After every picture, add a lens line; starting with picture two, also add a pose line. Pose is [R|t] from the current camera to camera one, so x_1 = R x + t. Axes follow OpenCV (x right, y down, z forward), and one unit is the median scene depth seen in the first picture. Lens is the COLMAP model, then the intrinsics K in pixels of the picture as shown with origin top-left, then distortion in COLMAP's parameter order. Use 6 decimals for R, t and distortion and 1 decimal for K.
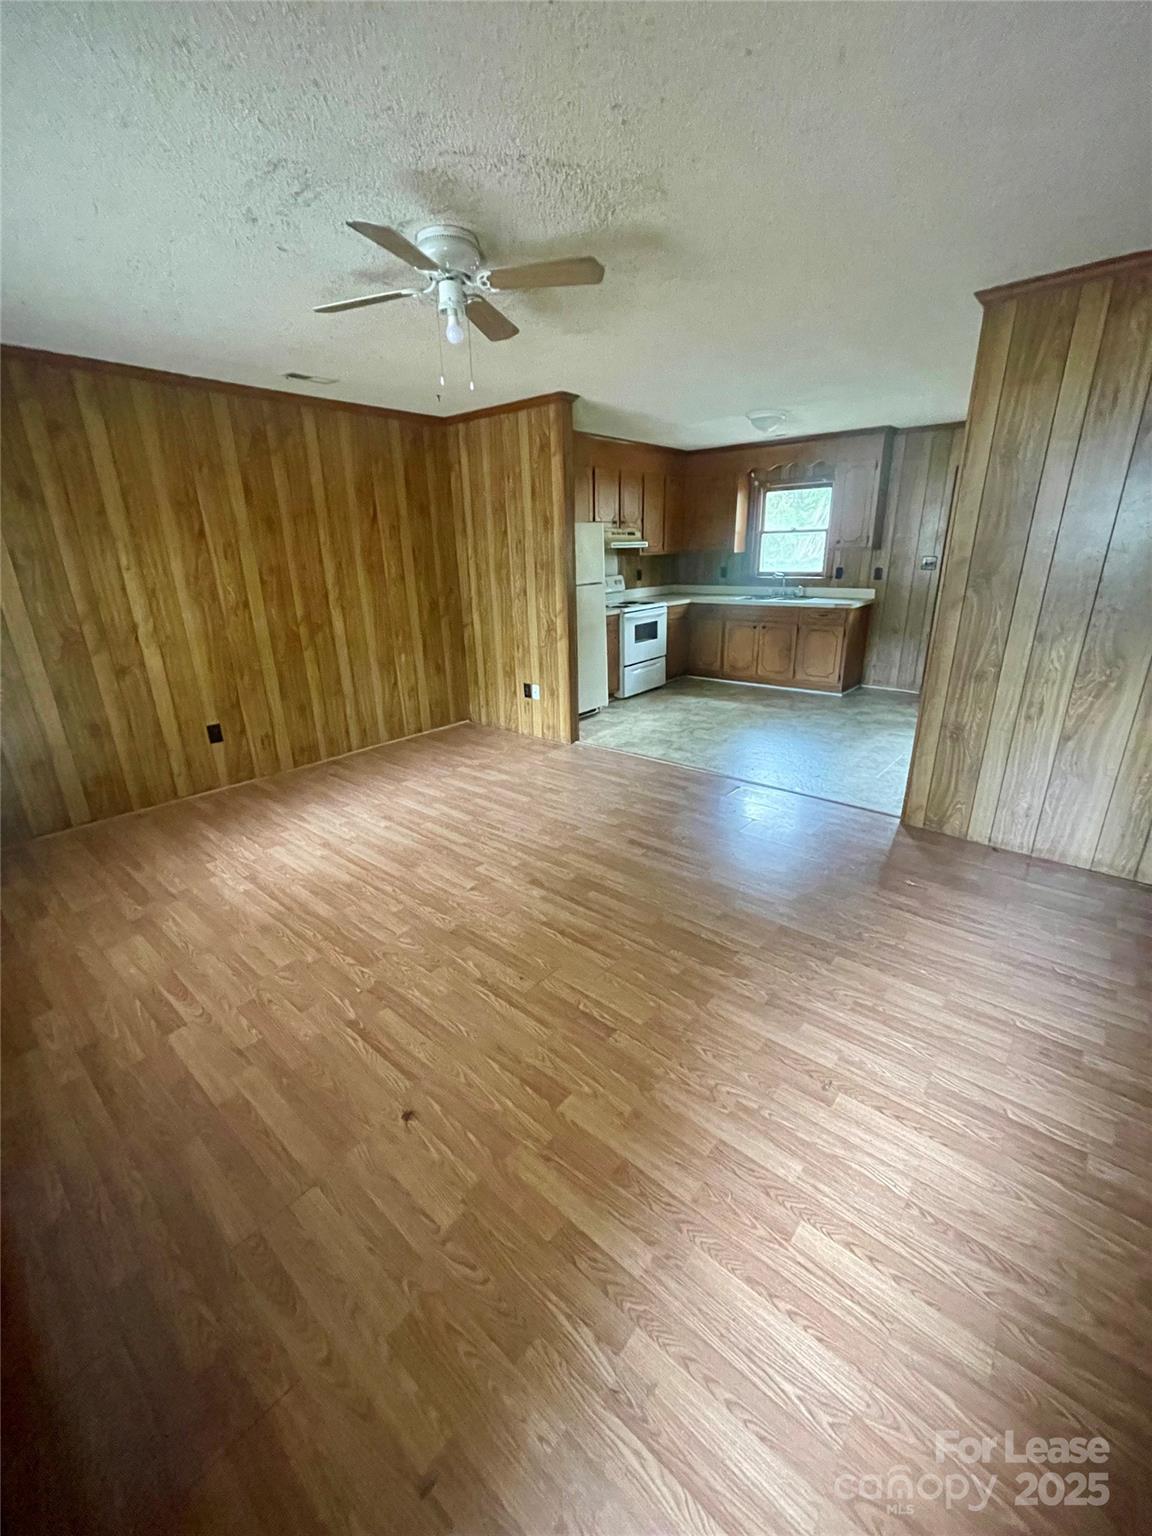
lens RADIAL K [[618.7, 0, 575.7], [0, 618.7, 763.0], [0, 0, 1]] dist [-0.003602, -0.000154]
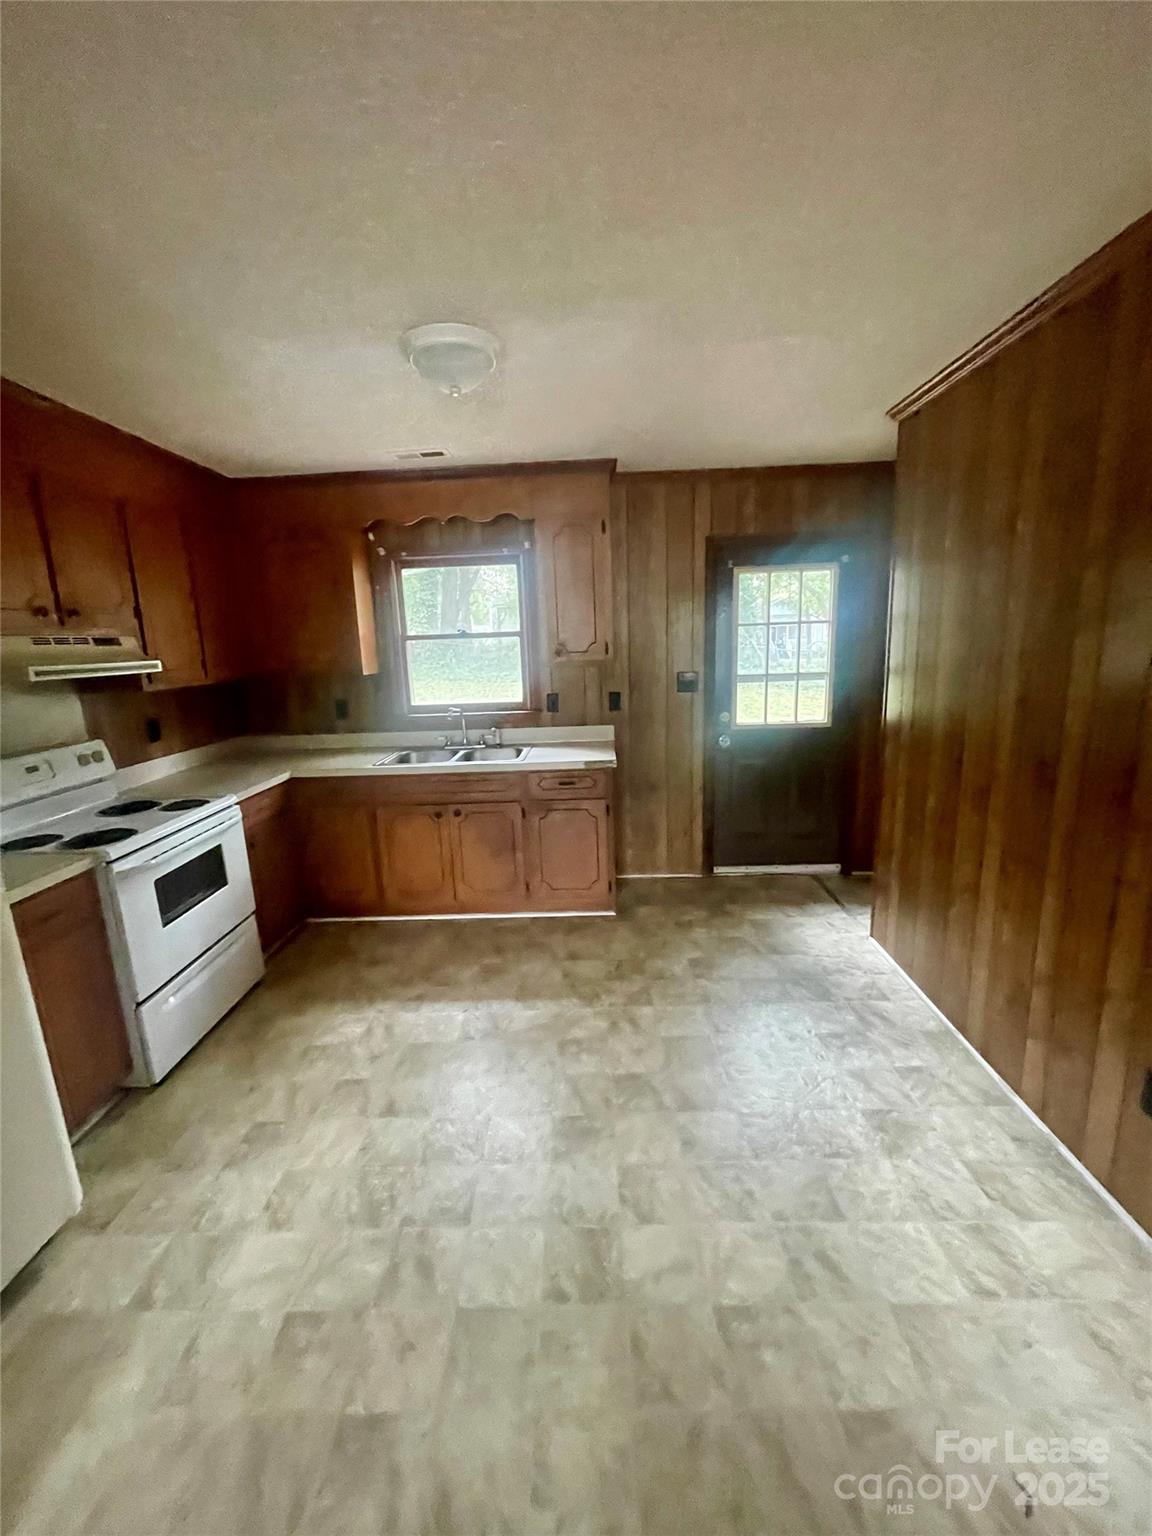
lens RADIAL K [[618.7, 0, 575.3], [0, 618.7, 764.7], [0, 0, 1]] dist [-0.003602, -0.000154]
pose [[0.780811, -0.126836, 0.611757, 0.070500], [0.223575, 0.971058, -0.084028, -0.190128], [-0.583393, 0.202383, 0.786570, 0.519599]]
